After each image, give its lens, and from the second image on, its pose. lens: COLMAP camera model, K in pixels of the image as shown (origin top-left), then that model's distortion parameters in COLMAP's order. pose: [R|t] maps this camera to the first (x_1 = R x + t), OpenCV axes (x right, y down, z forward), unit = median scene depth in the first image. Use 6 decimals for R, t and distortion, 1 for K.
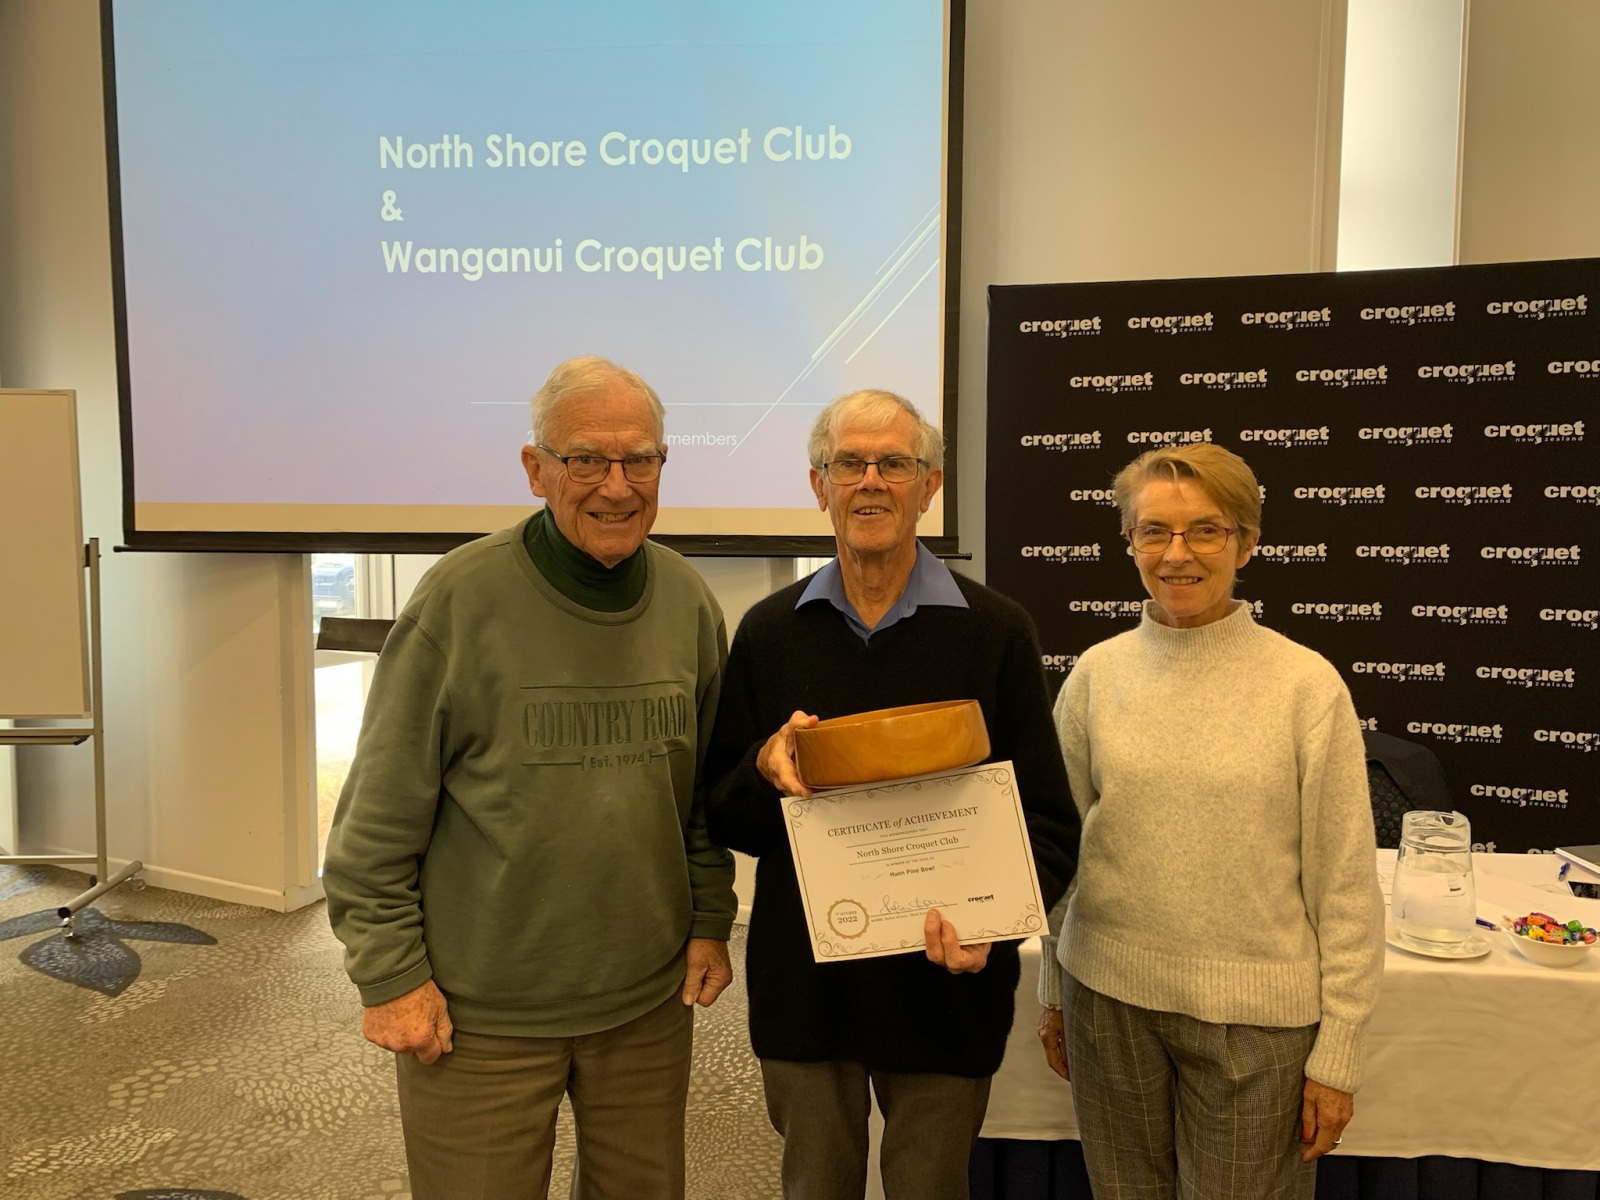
lens RADIAL K [[1230.3, 0, 802.3], [0, 1230.3, 596.2], [0, 0, 1]] dist [0.042408, -0.042680]
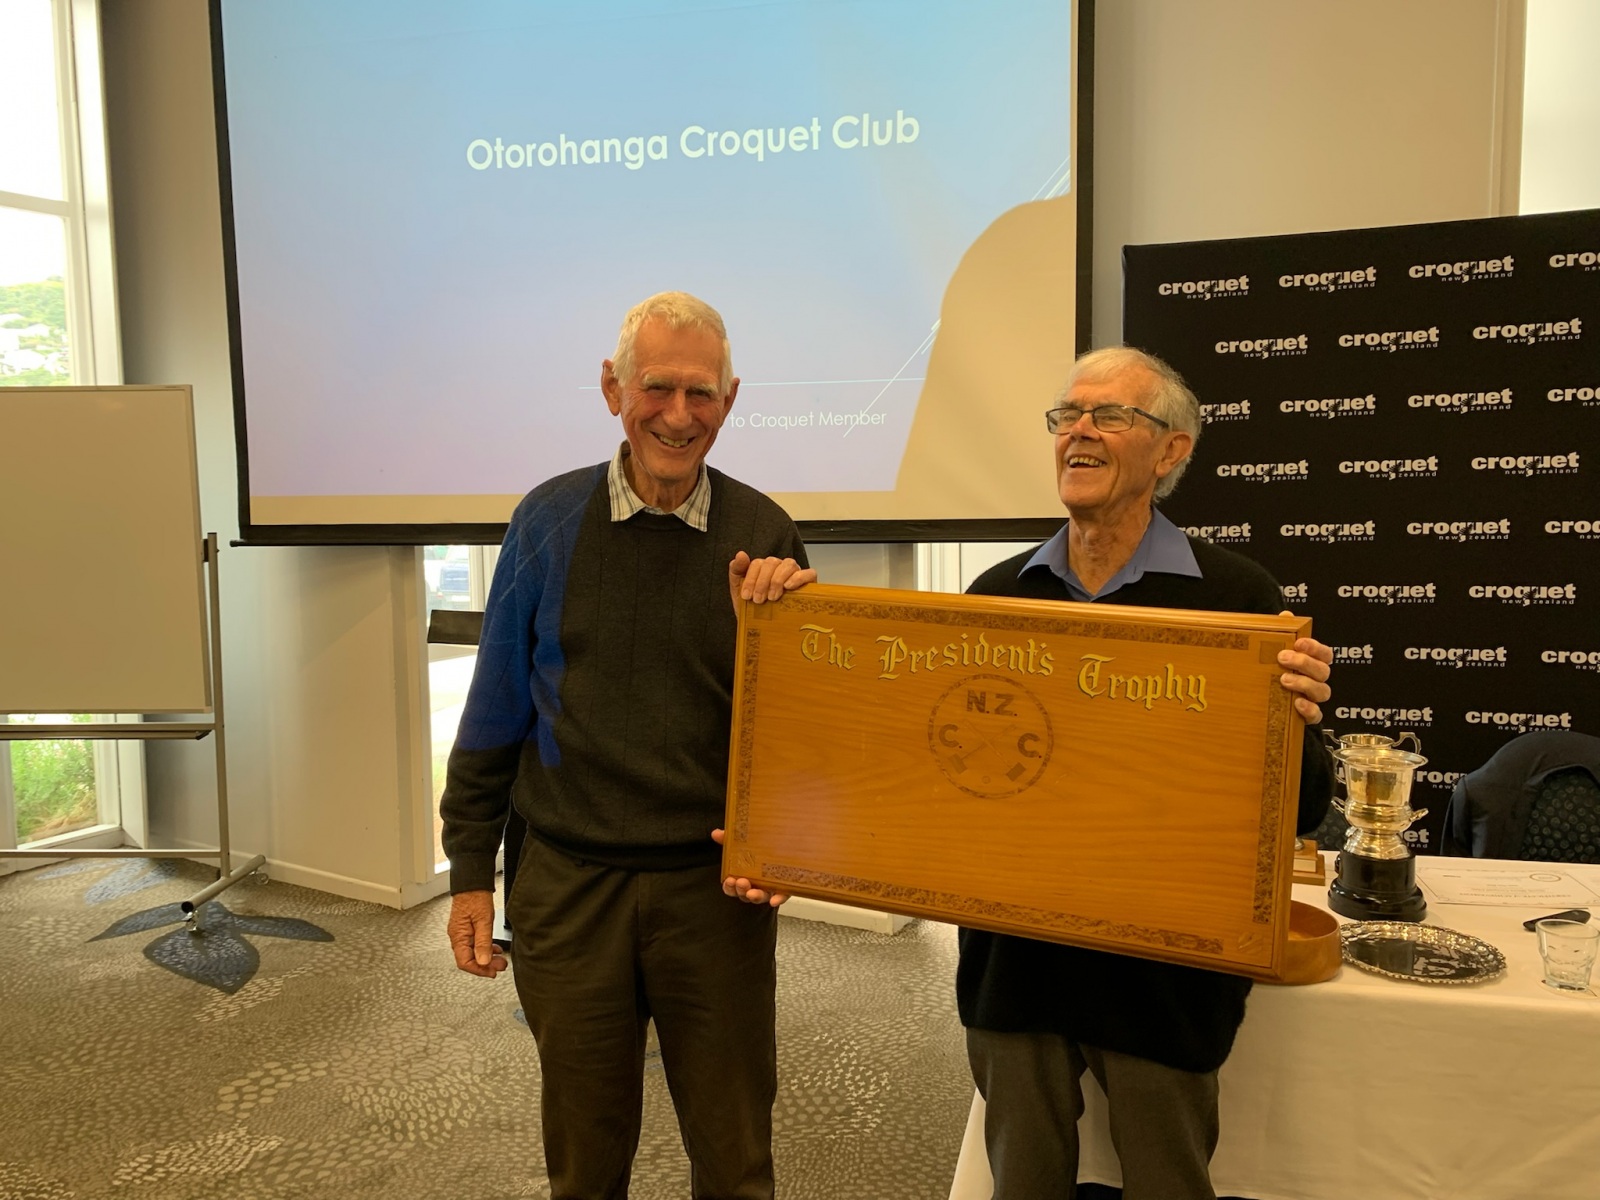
lens RADIAL K [[1230.3, 0, 812.7], [0, 1230.3, 594.1], [0, 0, 1]] dist [0.042408, -0.042680]
pose [[0.995904, -0.008981, -0.089971, 0.000092], [0.009365, 0.999949, 0.003853, 0.003705], [0.089932, -0.004680, 0.995937, 0.056947]]
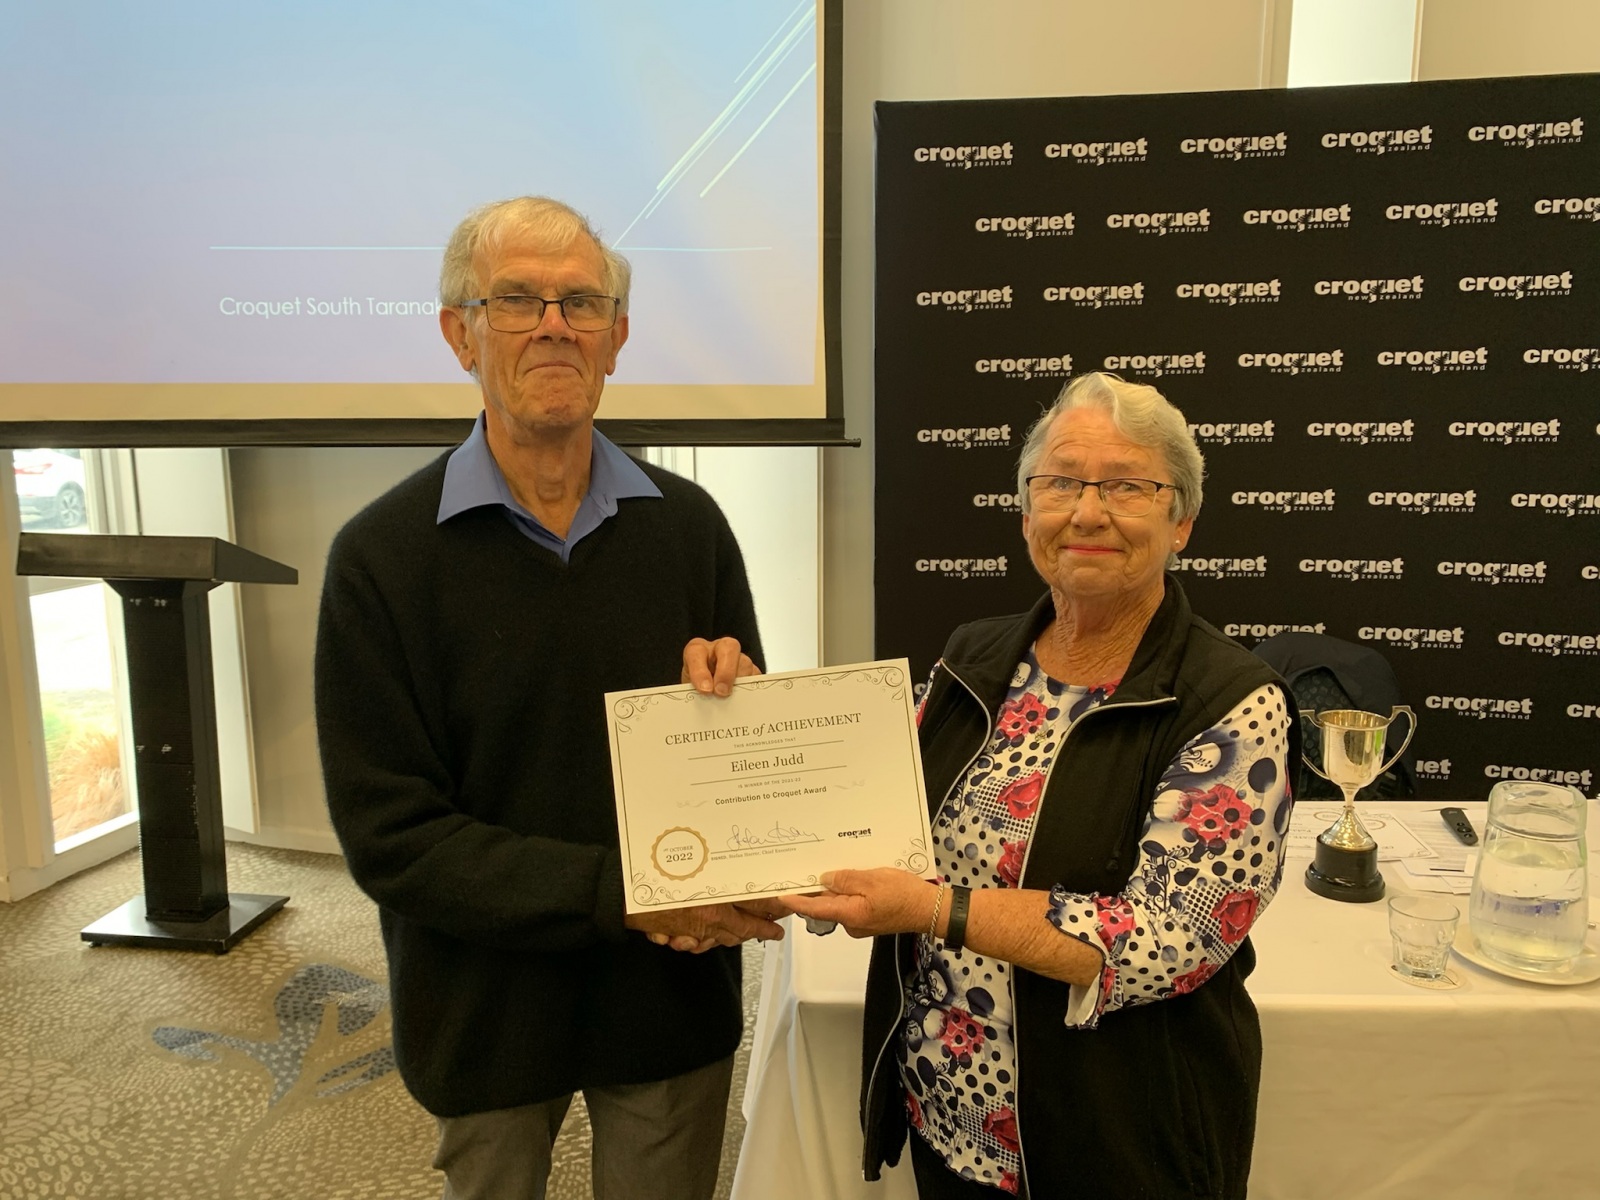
lens RADIAL K [[1230.3, 0, 795.9], [0, 1230.3, 593.1], [0, 0, 1]] dist [0.042408, -0.042680]
pose [[0.992500, -0.028456, 0.118883, -0.005182], [0.017814, 0.995815, 0.089637, -0.006949], [-0.120936, -0.086847, 0.988854, 0.193188]]
